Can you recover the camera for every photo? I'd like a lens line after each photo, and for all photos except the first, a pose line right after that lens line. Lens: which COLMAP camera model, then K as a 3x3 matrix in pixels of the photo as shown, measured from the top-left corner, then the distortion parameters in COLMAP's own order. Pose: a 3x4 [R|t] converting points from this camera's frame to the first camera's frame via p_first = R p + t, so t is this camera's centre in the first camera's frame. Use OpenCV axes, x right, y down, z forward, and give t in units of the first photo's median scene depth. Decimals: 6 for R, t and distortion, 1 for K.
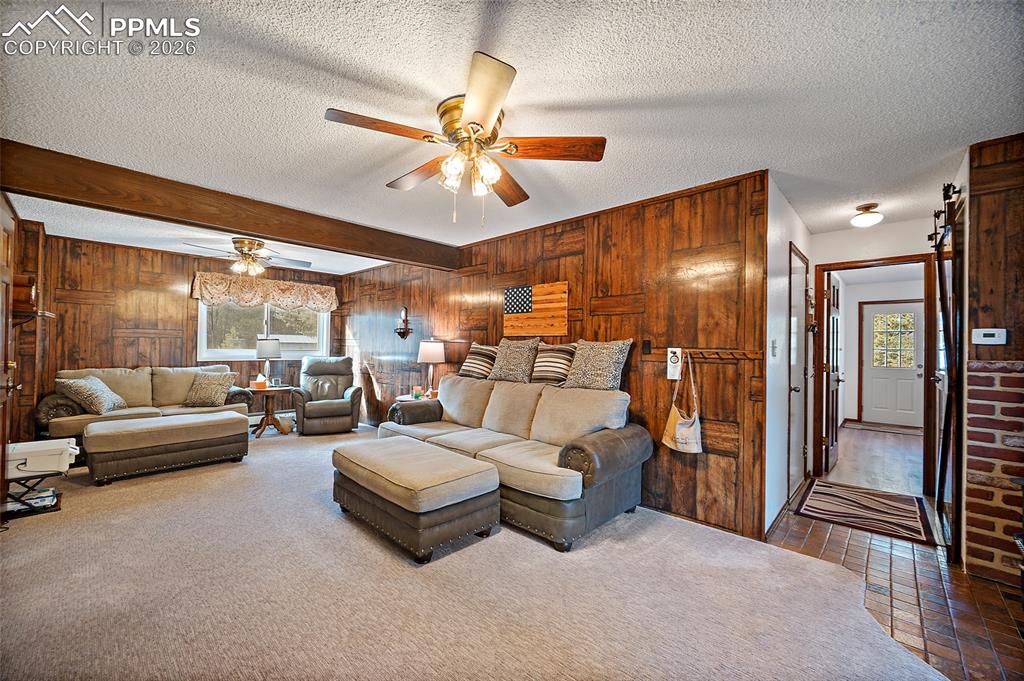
lens RADIAL K [[404.2, 0, 506.8], [0, 404.2, 344.3], [0, 0, 1]] dist [-0.000041, -0.000150]
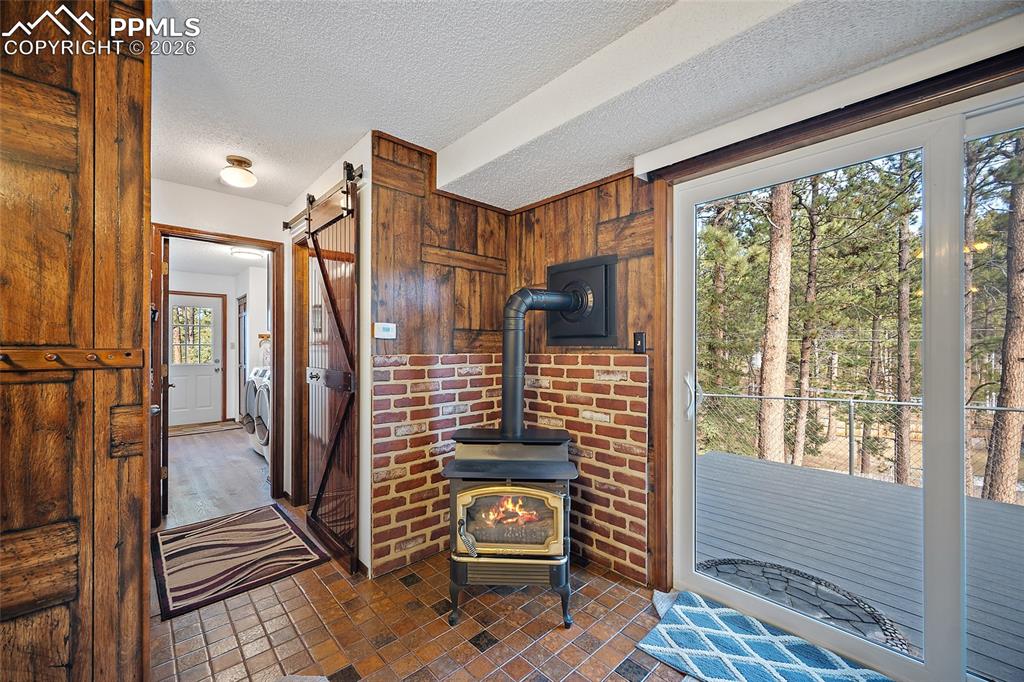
lens RADIAL K [[404.2, 0, 509.7], [0, 404.2, 347.5], [0, 0, 1]] dist [-0.000041, -0.000150]
pose [[0.069951, -0.013197, 0.997463, 0.156845], [-0.005933, 0.999889, 0.013645, 0.004227], [-0.997533, -0.006873, 0.069864, 0.448063]]
